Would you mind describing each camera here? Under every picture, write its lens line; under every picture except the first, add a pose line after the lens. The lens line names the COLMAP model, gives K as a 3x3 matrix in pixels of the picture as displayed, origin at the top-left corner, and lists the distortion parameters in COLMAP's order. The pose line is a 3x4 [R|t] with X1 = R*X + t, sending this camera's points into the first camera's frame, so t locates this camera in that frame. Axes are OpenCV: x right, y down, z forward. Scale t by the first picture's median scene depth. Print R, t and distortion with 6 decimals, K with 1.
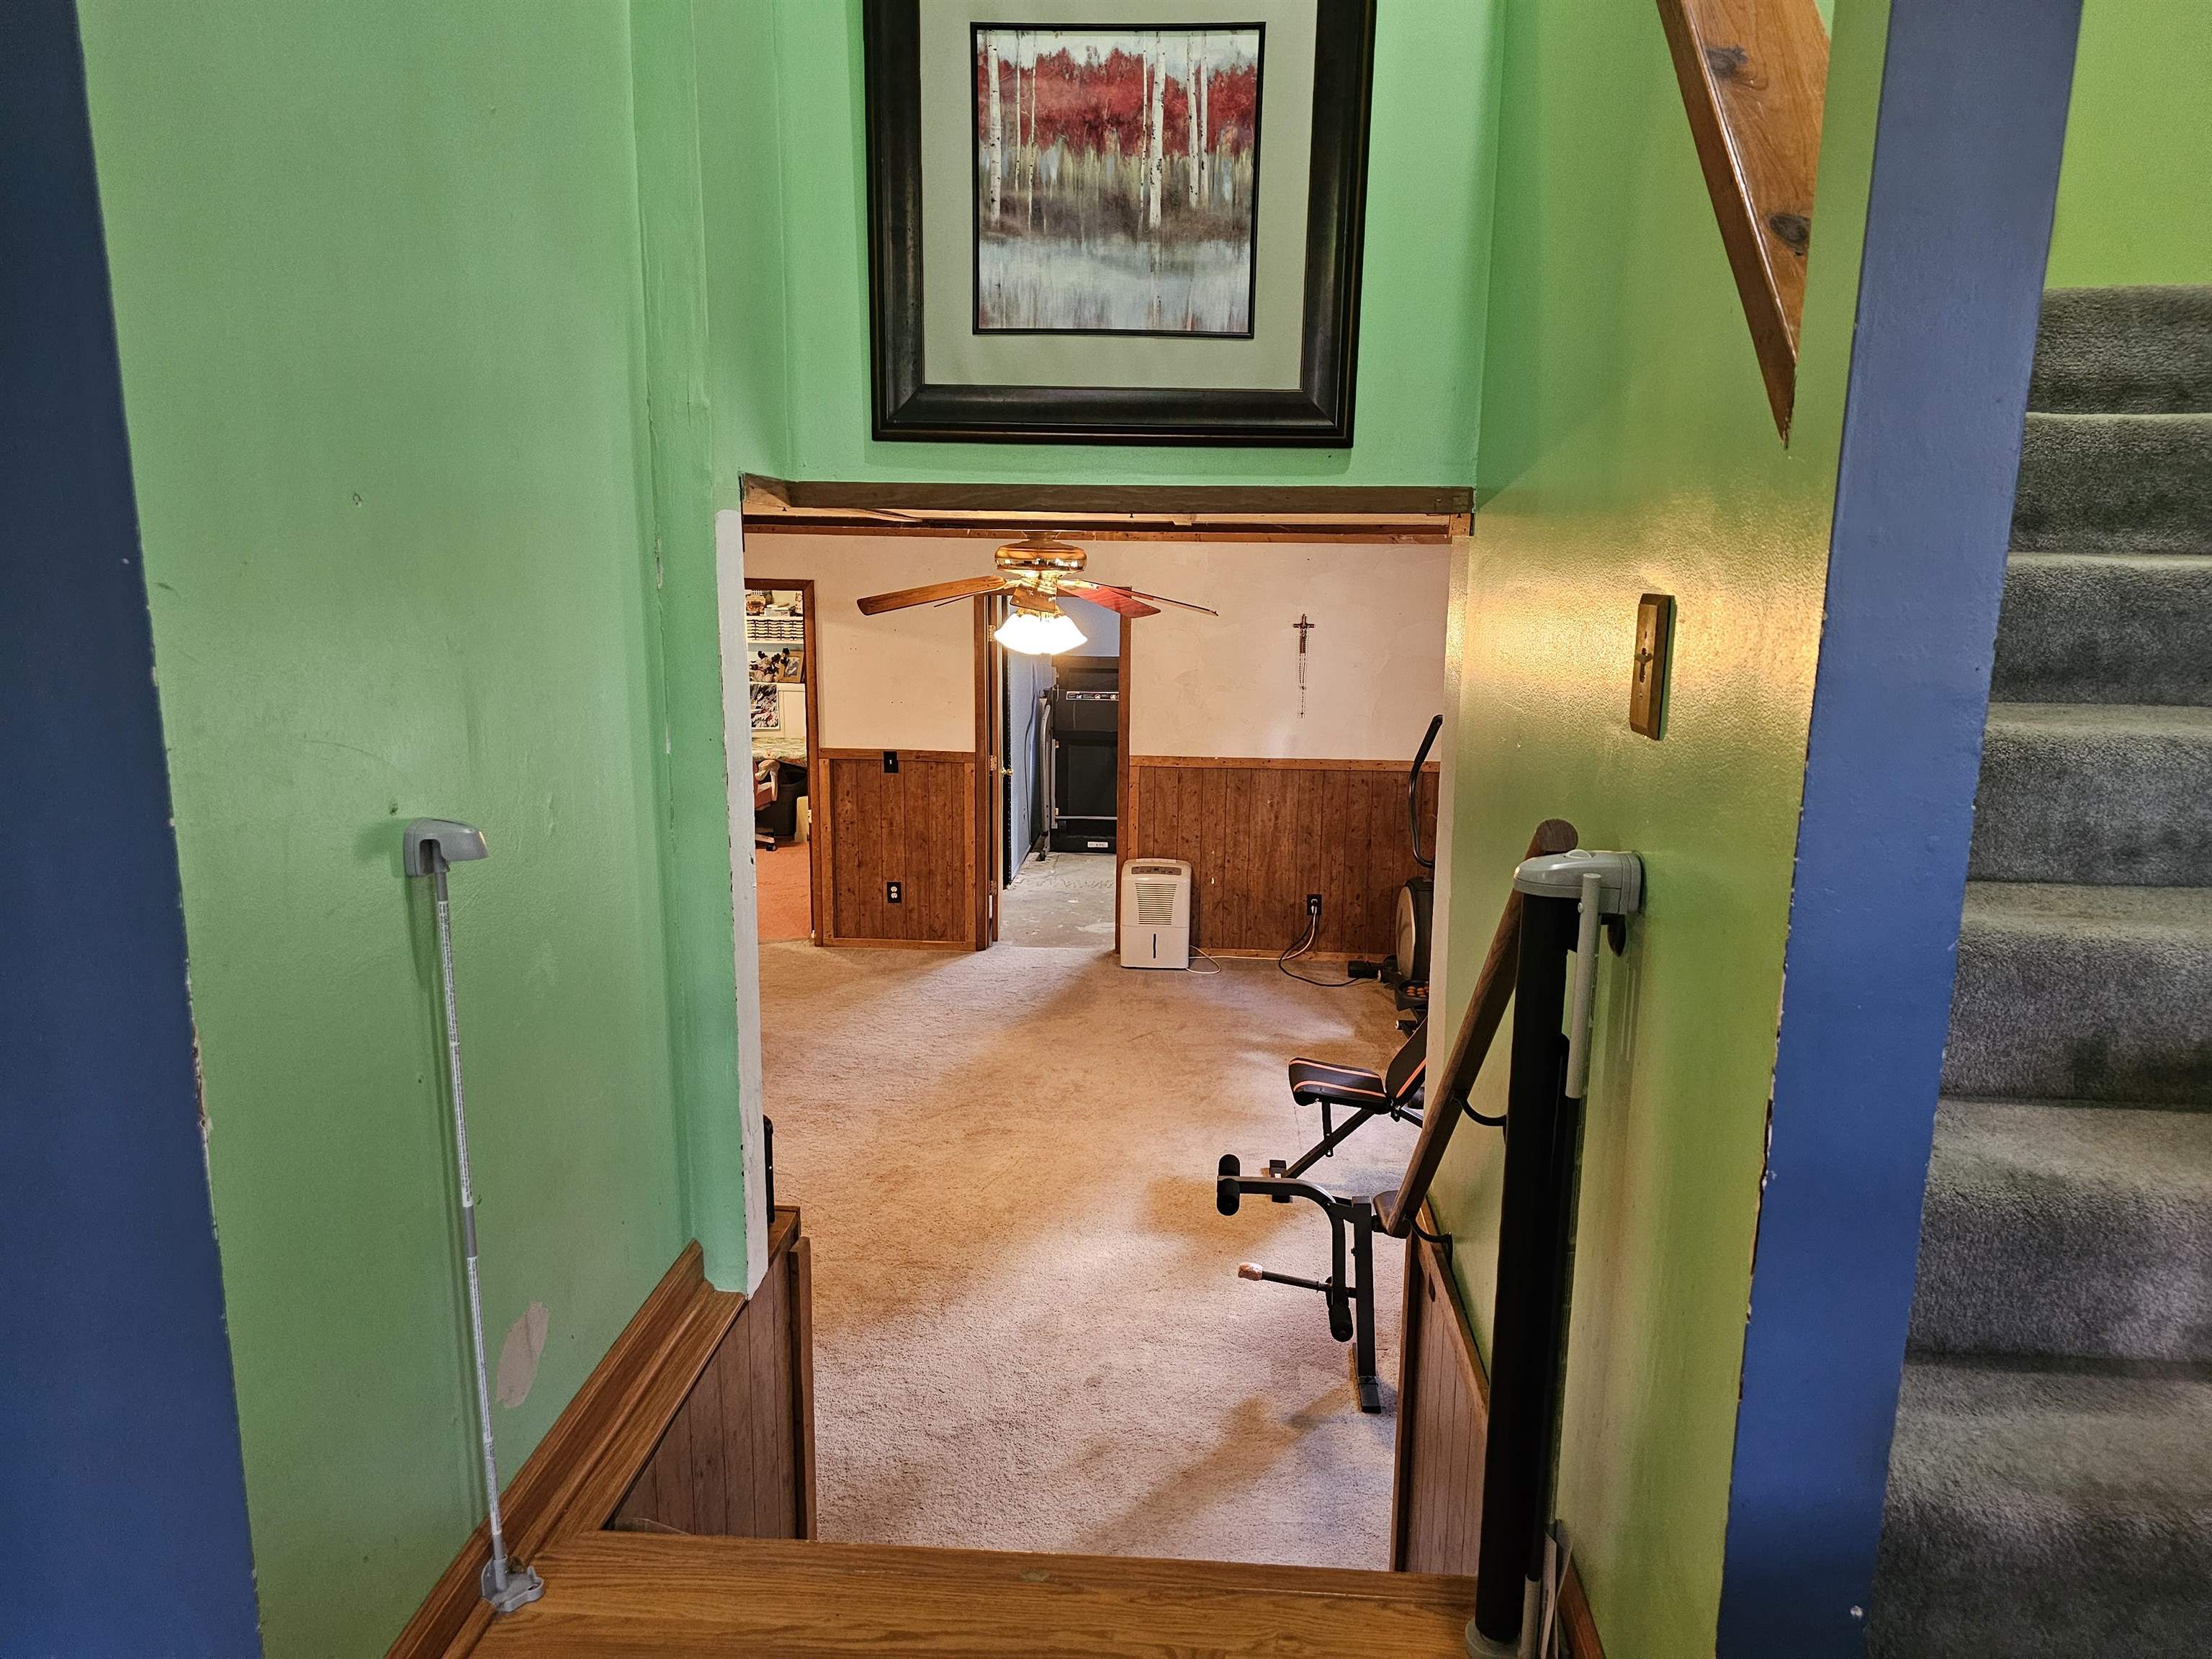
lens RADIAL K [[1488.1, 0, 1120.2], [0, 1488.1, 838.8], [0, 0, 1]] dist [0.033617, -0.028888]
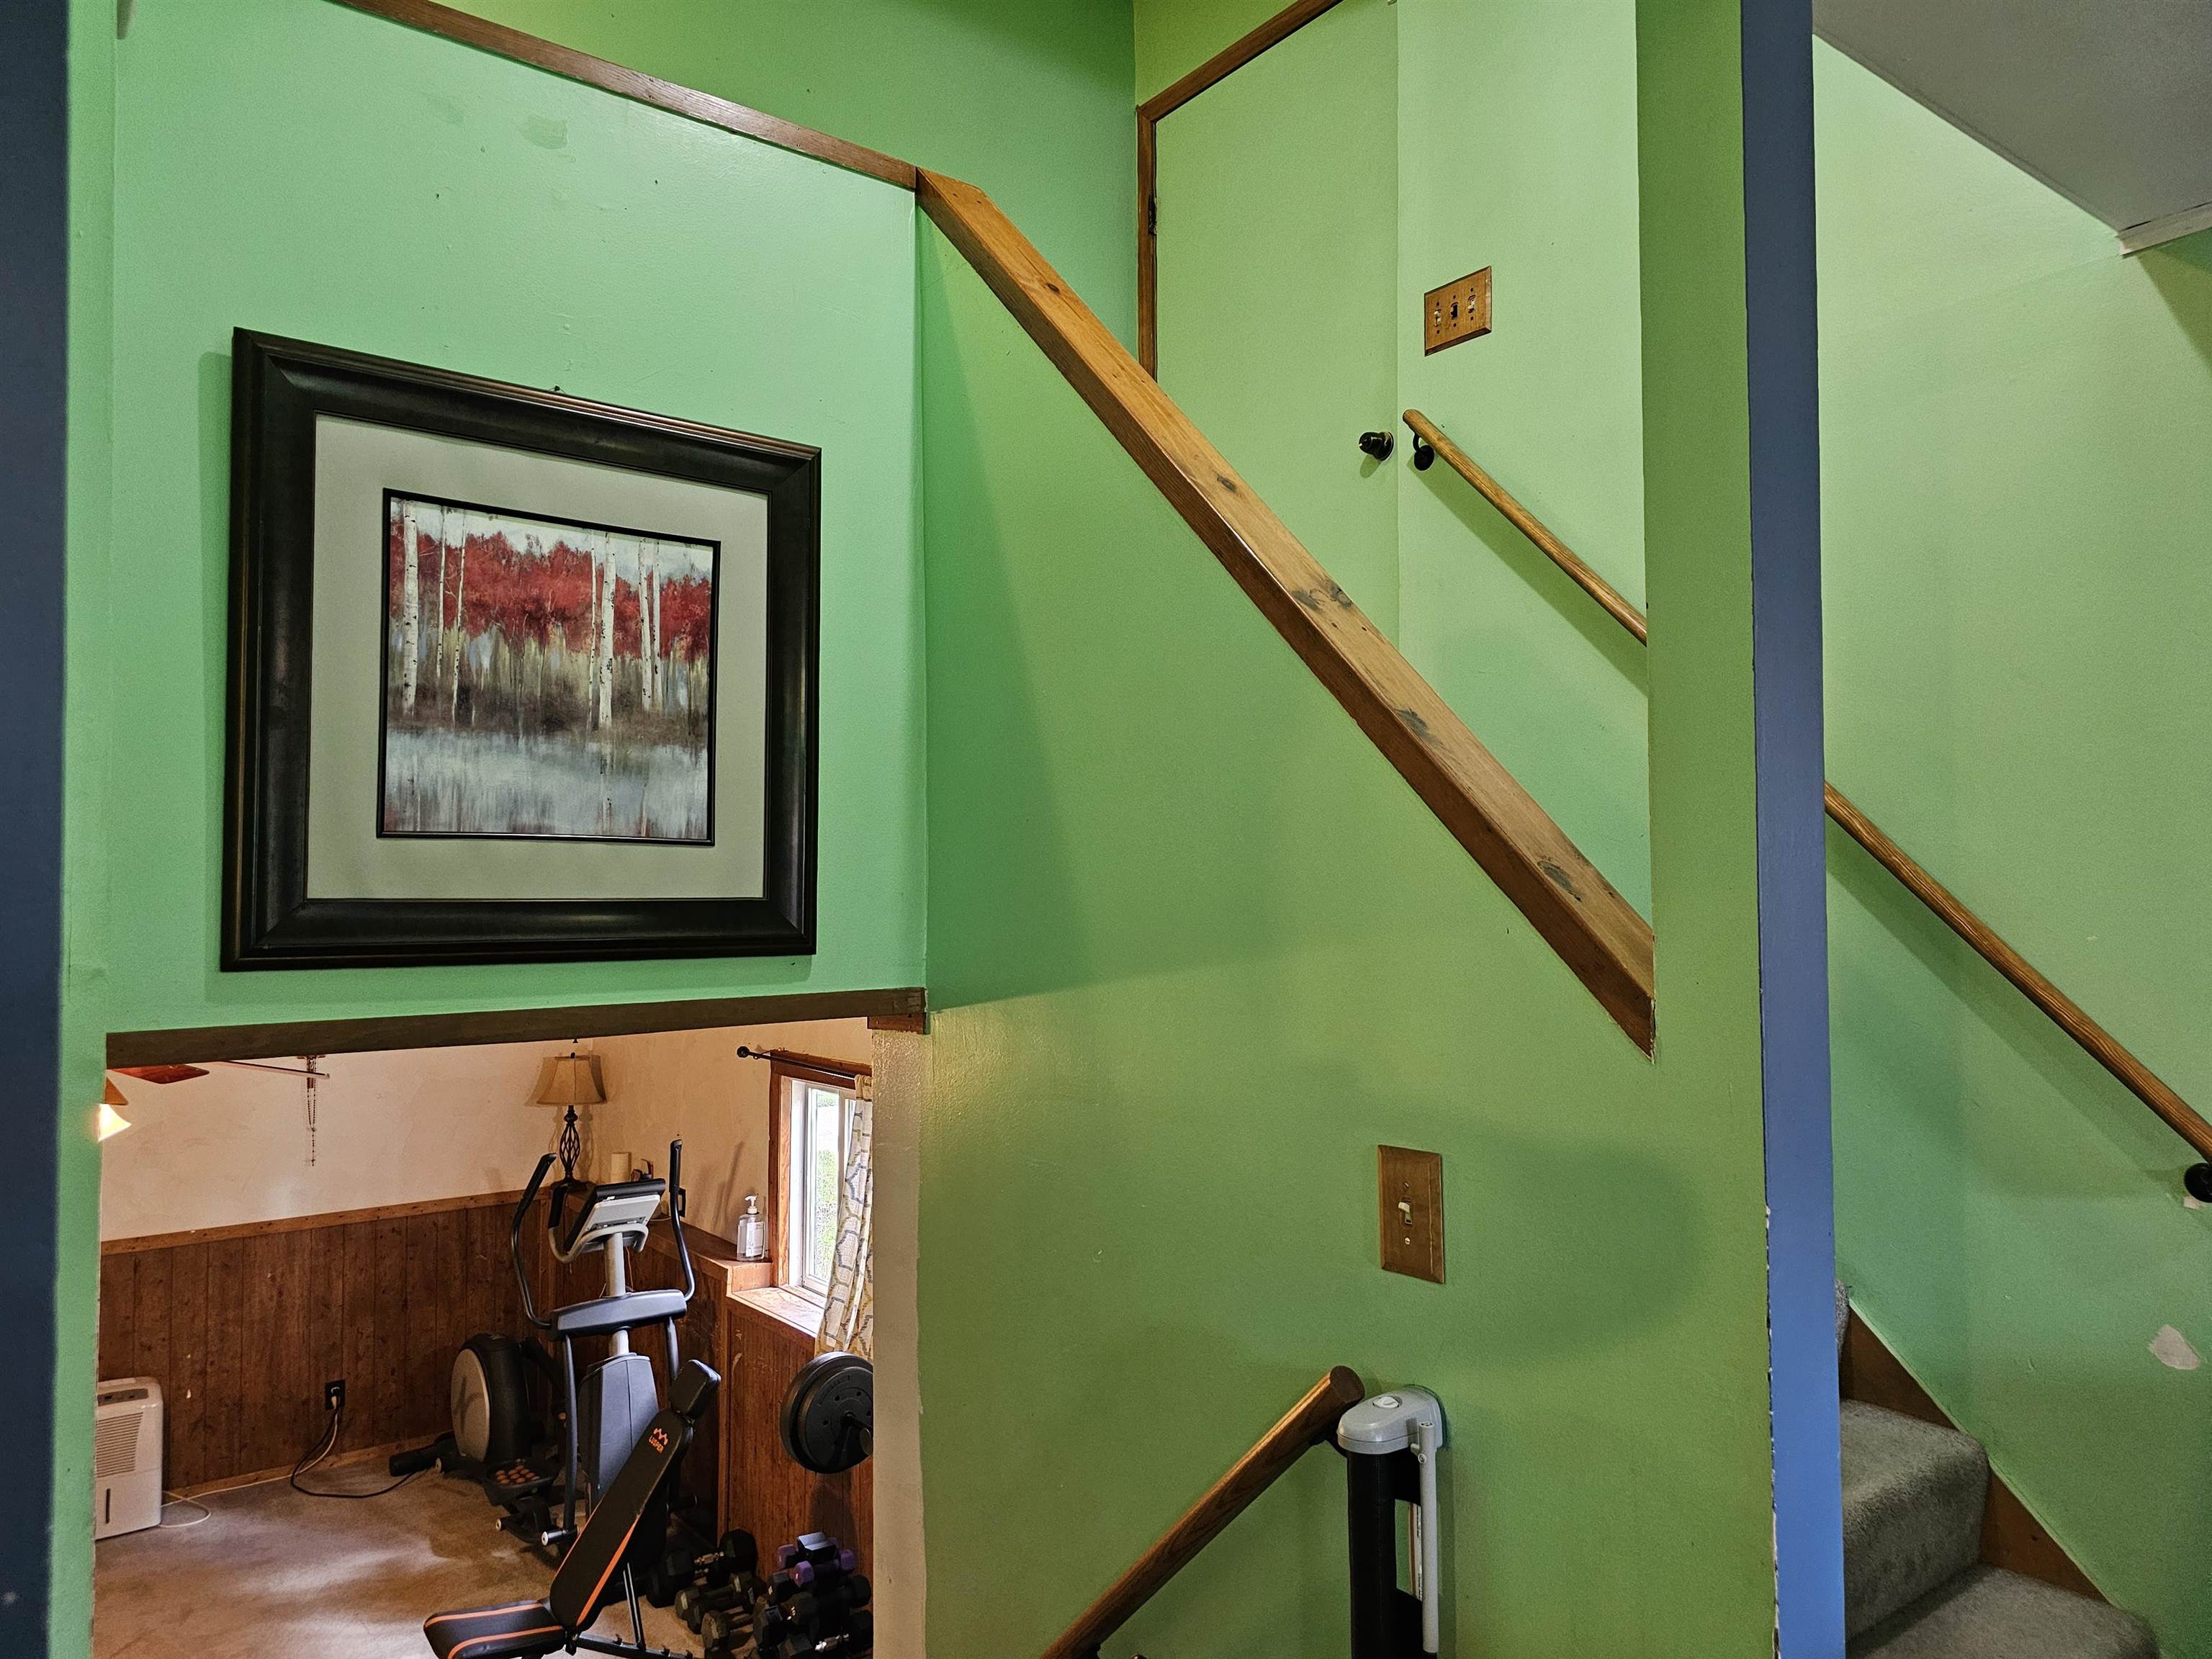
lens RADIAL K [[1488.1, 0, 1118.3], [0, 1488.1, 818.5], [0, 0, 1]] dist [0.033617, -0.028888]
pose [[0.742125, 0.013275, 0.670130, -0.347492], [0.151913, 0.970454, -0.187458, -0.138688], [-0.652819, 0.240919, 0.718182, 0.162532]]
